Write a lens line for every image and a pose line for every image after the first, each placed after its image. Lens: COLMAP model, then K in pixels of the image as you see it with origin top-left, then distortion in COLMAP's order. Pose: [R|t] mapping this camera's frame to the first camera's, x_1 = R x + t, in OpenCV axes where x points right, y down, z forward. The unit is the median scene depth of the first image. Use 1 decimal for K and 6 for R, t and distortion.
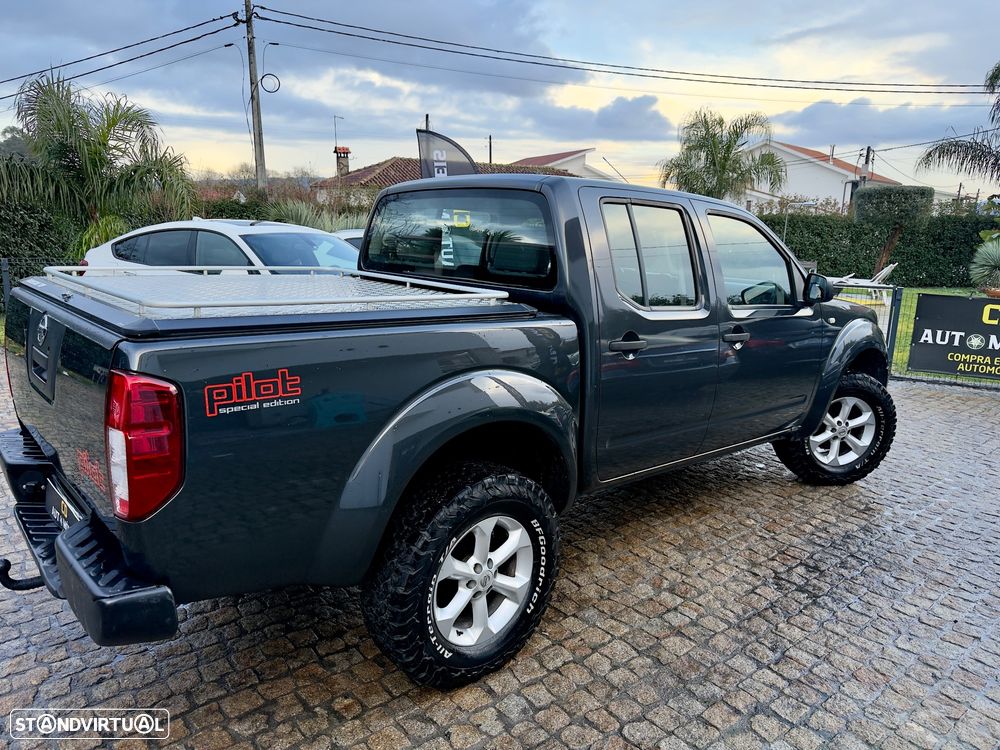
lens RADIAL K [[701.7, 0, 500.0], [0, 701.7, 375.0], [0, 0, 1]] dist [0.099297, -0.130653]
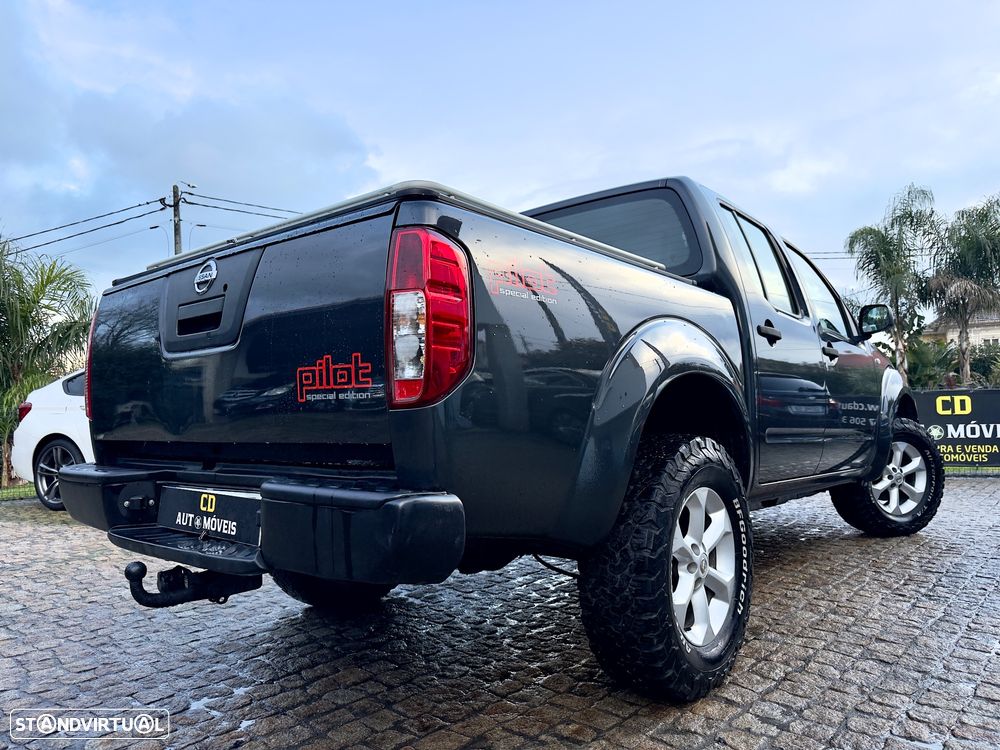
lens RADIAL K [[712.1, 0, 505.6], [0, 712.1, 373.4], [0, 0, 1]] dist [0.027765, -0.031374]
pose [[0.987678, -0.046820, 0.149333, -0.204246], [0.083797, 0.964105, -0.251950, 0.144292], [-0.132176, 0.261359, 0.956149, 0.079478]]
